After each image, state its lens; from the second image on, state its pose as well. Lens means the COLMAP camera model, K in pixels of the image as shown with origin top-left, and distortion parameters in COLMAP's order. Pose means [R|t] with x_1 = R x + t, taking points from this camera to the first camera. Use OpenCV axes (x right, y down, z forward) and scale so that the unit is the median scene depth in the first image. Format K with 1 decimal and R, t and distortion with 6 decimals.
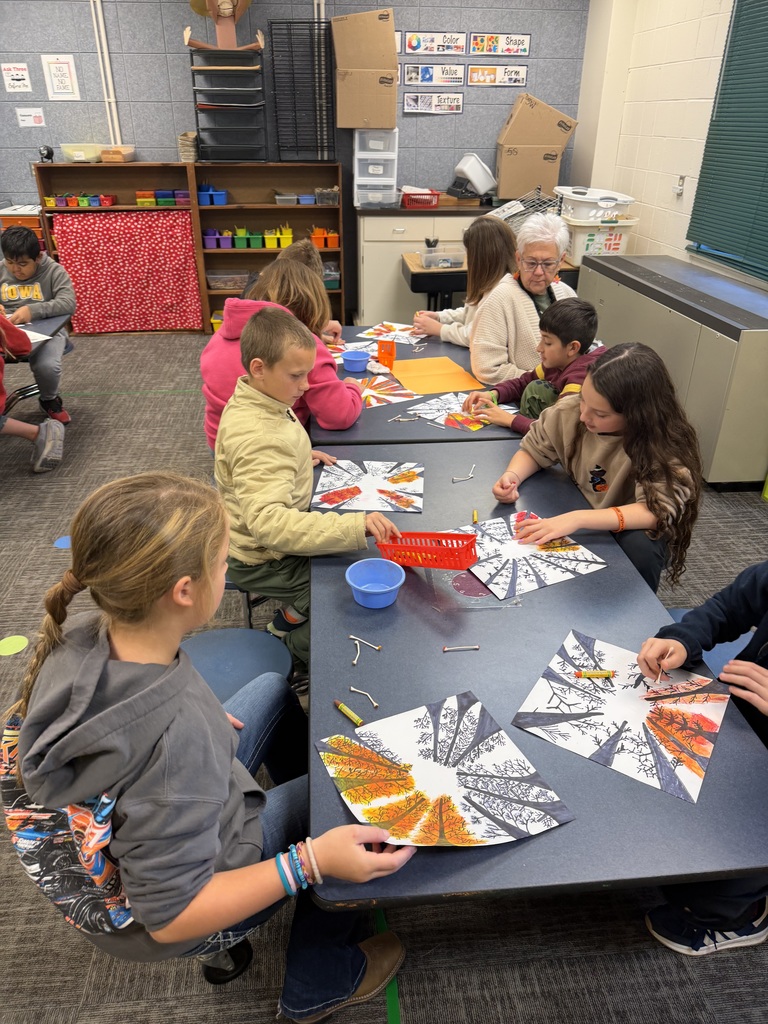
lens RADIAL K [[724.3, 0, 383.1], [0, 724.3, 509.1], [0, 0, 1]] dist [-0.010517, -0.004654]
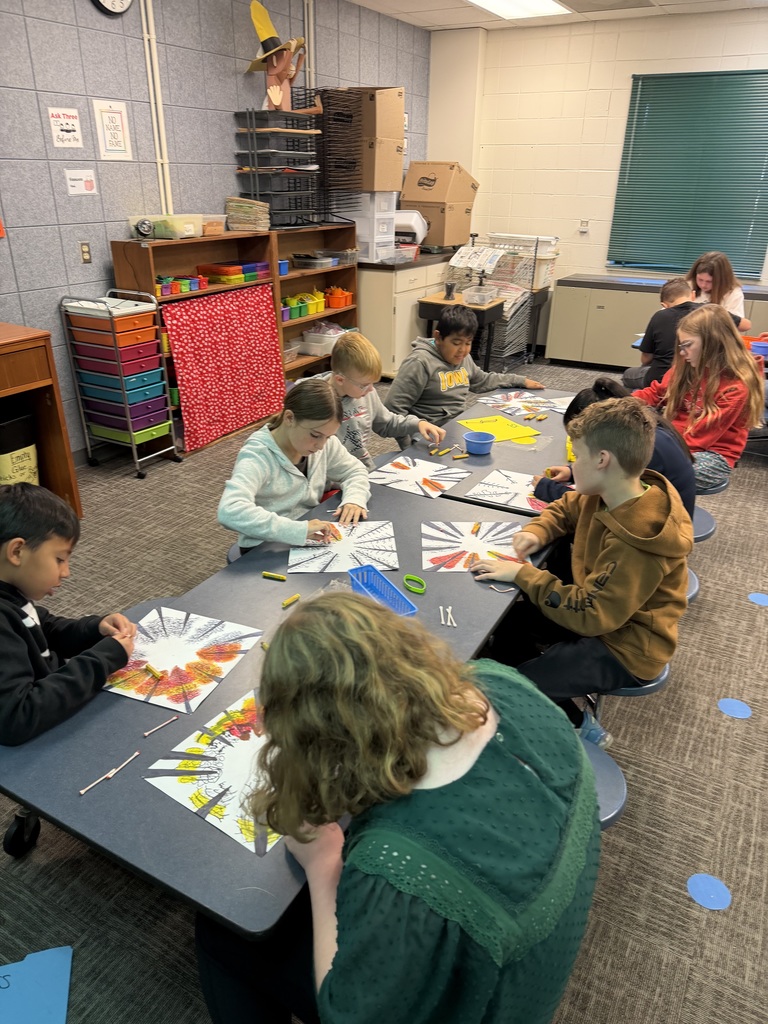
lens RADIAL K [[724.3, 0, 384.0], [0, 724.3, 516.5], [0, 0, 1]] dist [-0.010517, -0.004654]
pose [[0.583098, -0.344656, 0.735669, -0.968793], [0.383816, 0.914985, 0.124448, -0.212794], [-0.716018, 0.209796, 0.665810, 0.374480]]
